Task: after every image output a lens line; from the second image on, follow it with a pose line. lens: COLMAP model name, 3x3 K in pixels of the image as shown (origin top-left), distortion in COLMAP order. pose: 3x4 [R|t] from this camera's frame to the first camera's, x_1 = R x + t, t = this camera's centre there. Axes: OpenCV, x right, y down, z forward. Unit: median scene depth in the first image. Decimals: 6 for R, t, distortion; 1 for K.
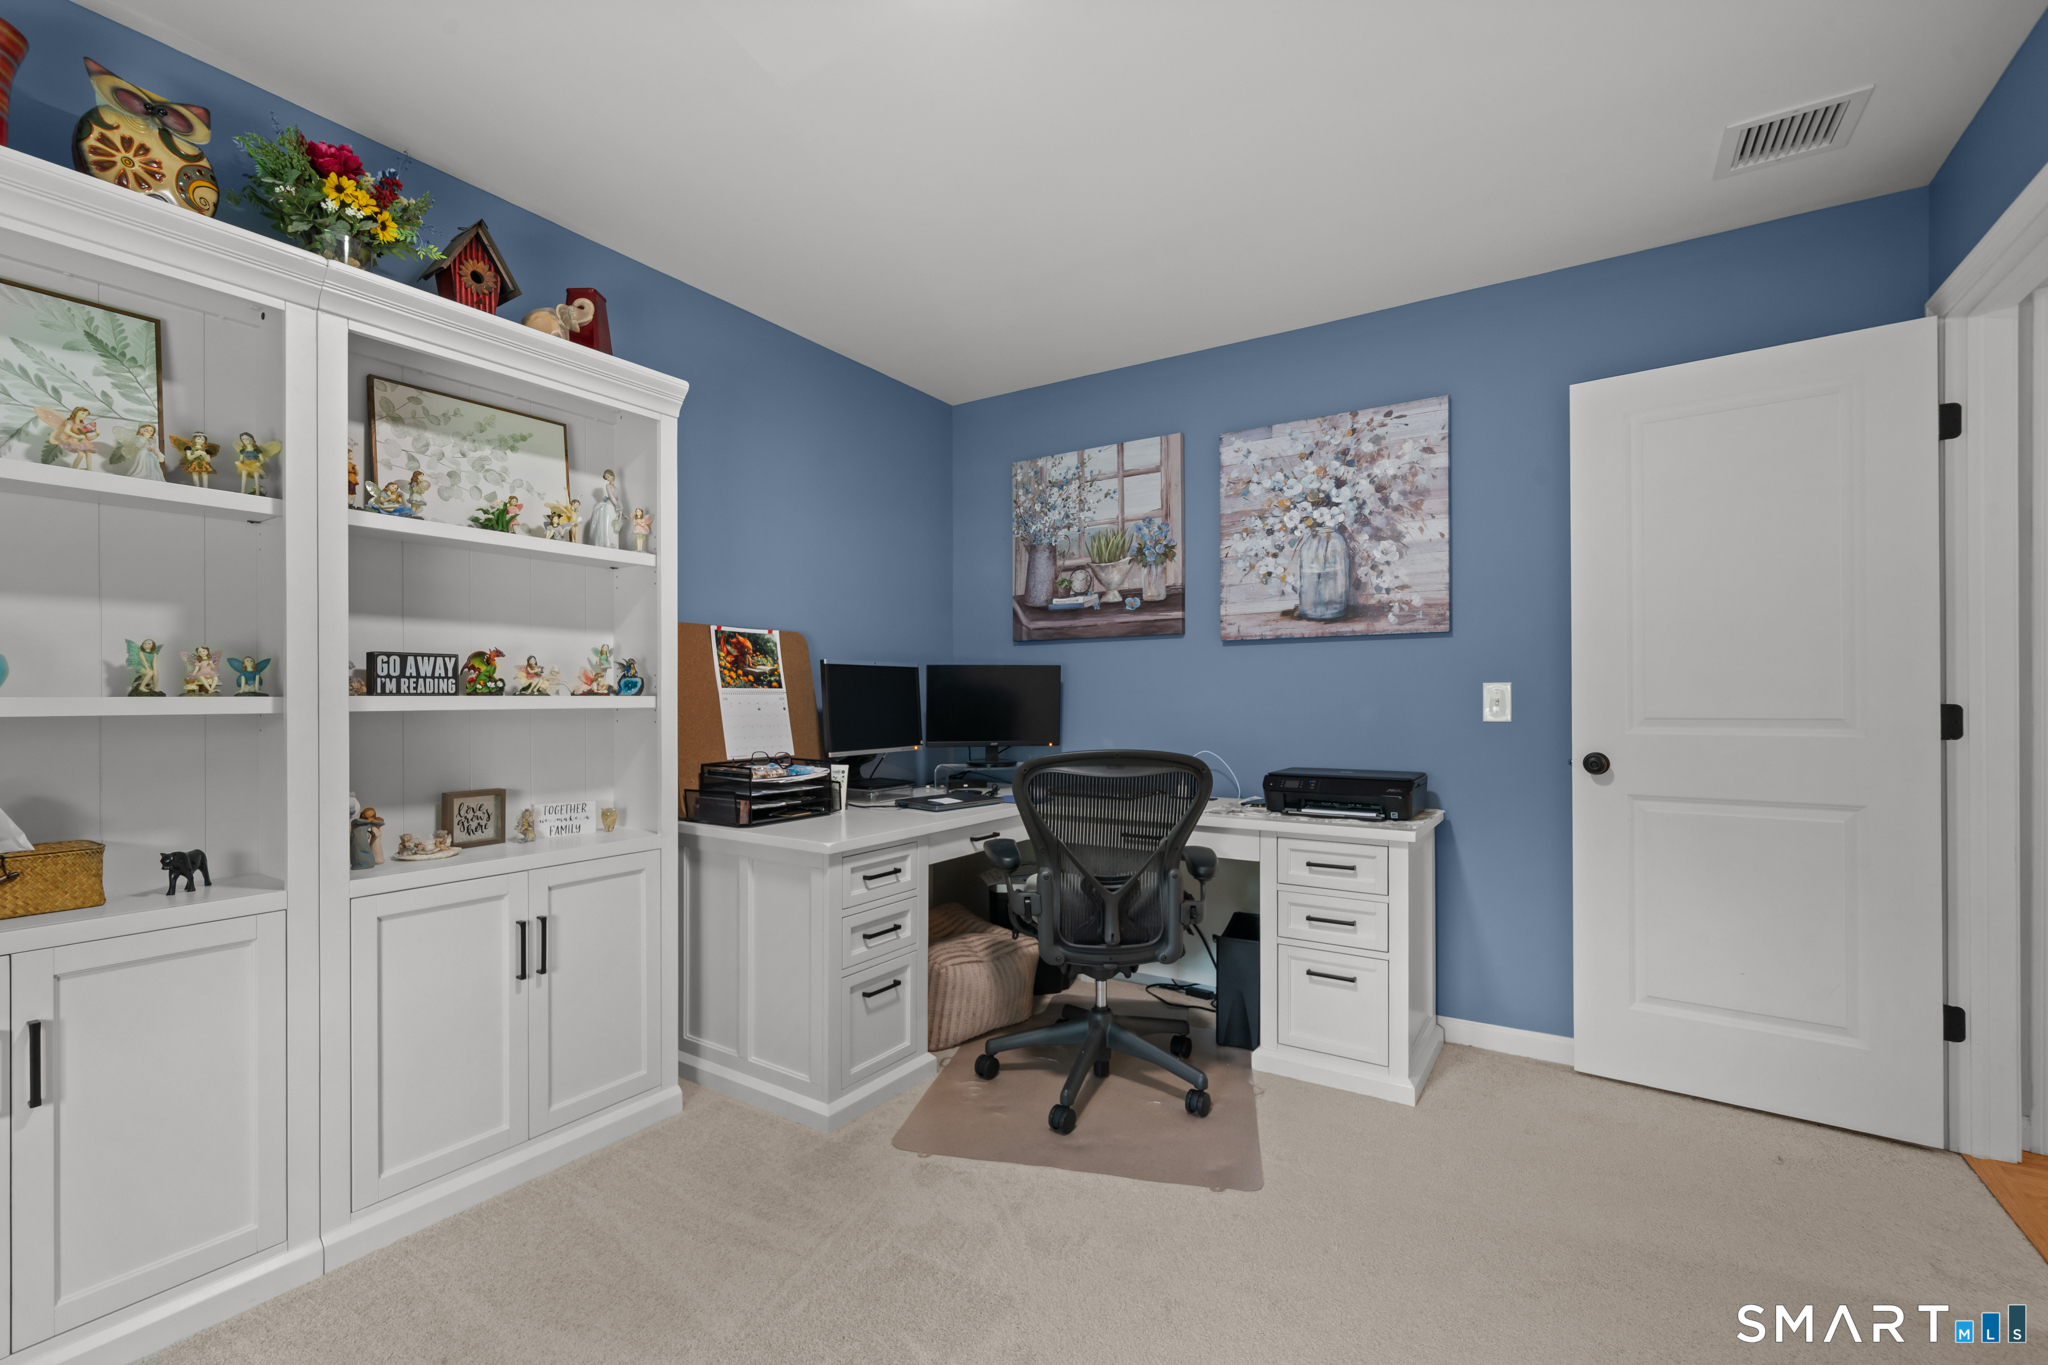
lens RADIAL K [[893.5, 0, 1018.9], [0, 893.5, 697.6], [0, 0, 1]] dist [-0.000295, -0.000089]
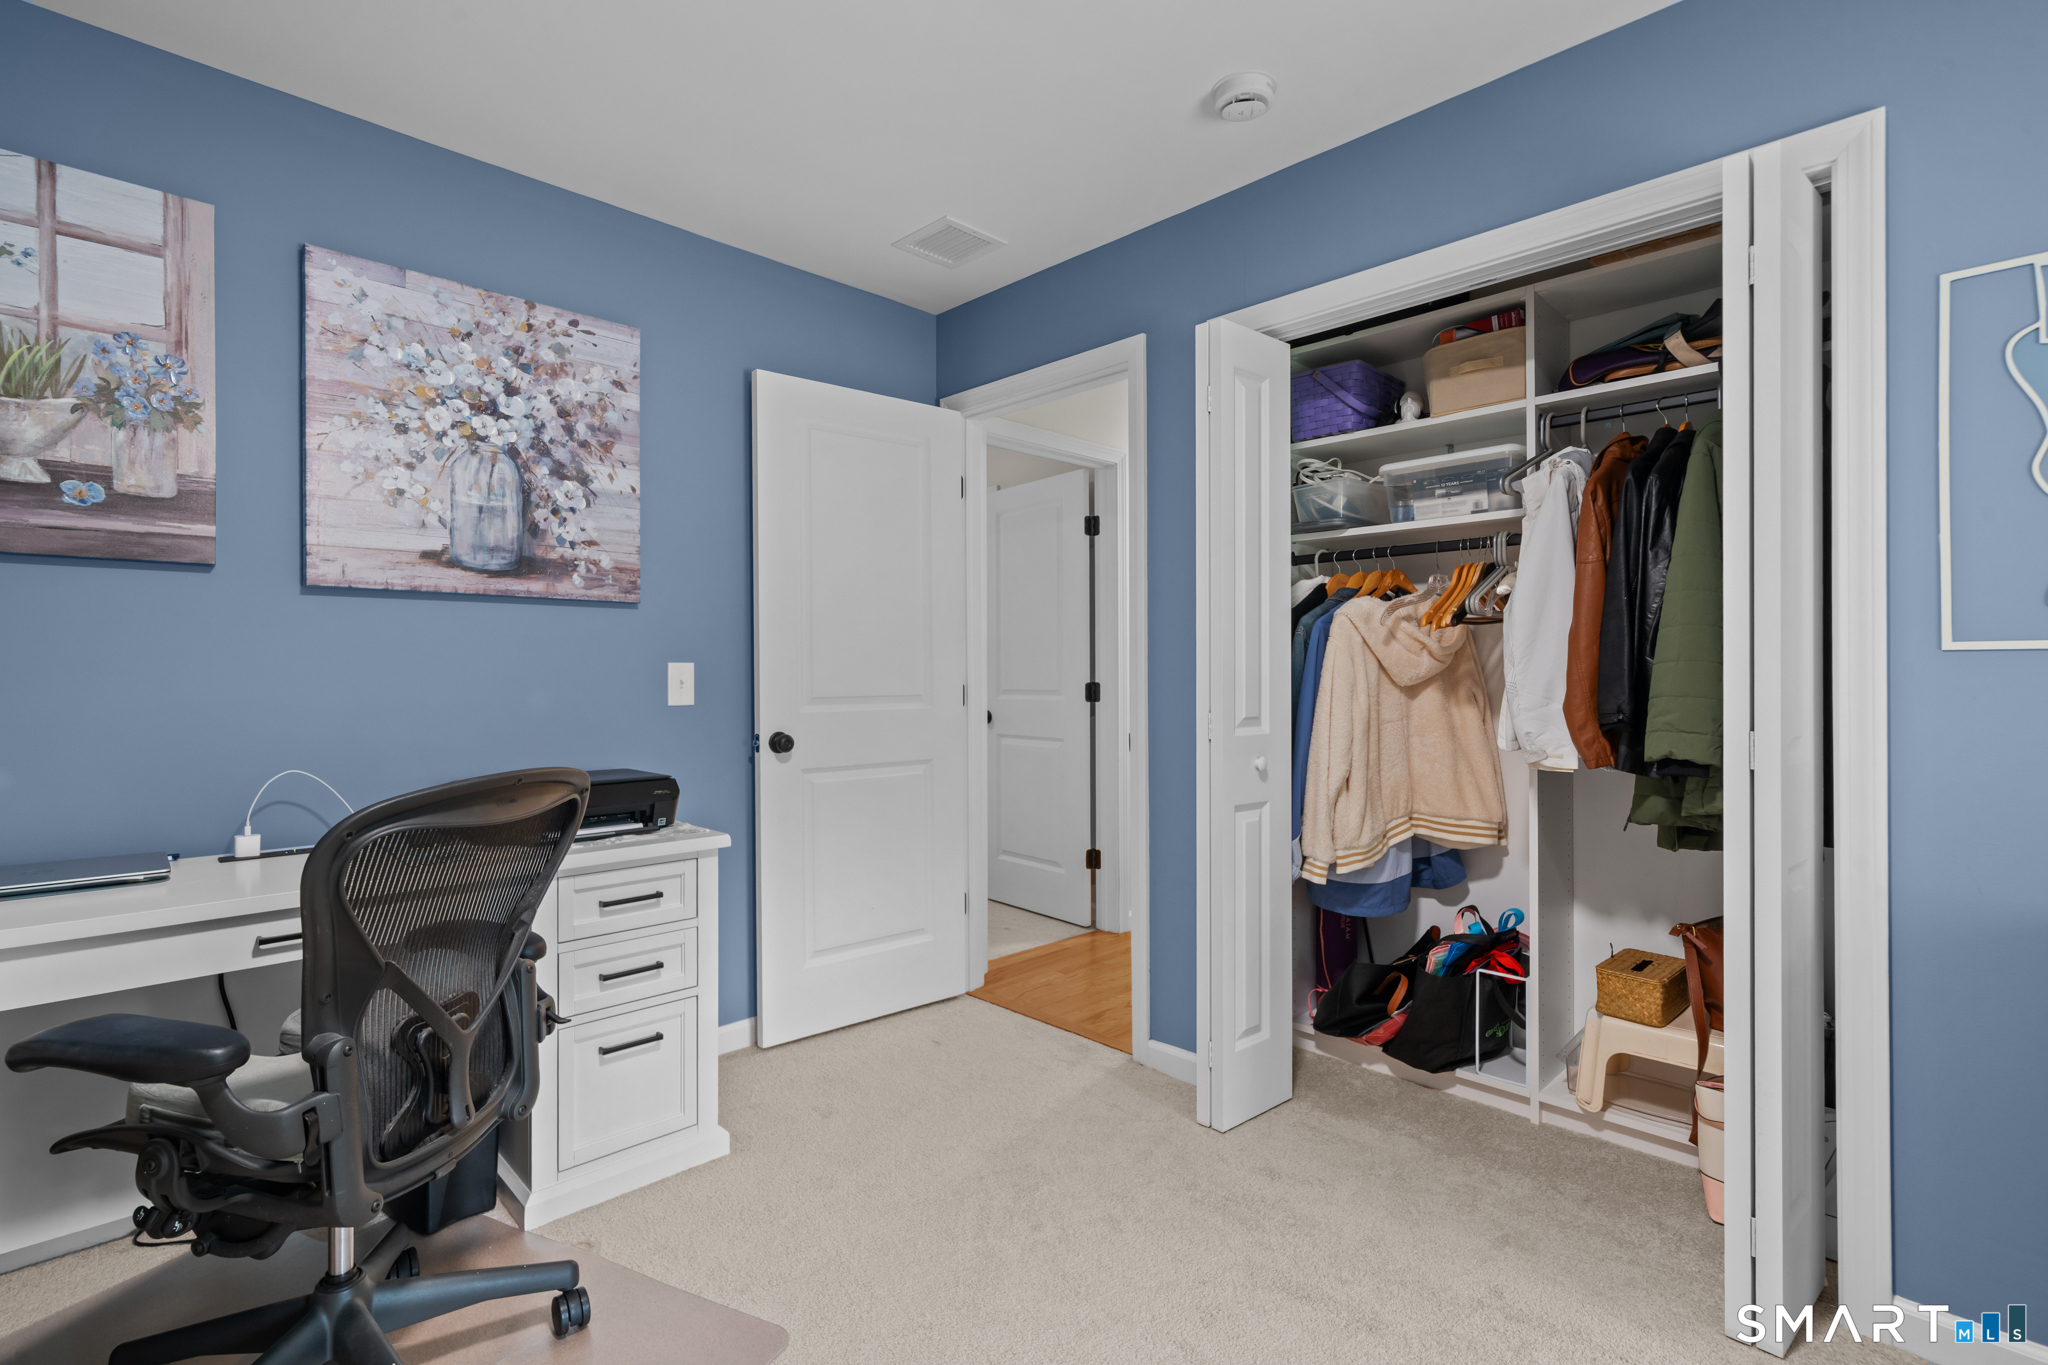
lens RADIAL K [[937.9, 0, 1020.9], [0, 937.9, 670.3], [0, 0, 1]] dist [0.000785, -0.000059]
pose [[0.223493, 0.006117, 0.974686, -0.301432], [-0.000309, 0.999981, -0.006205, -0.002809], [-0.974706, 0.001085, 0.223490, 0.412860]]
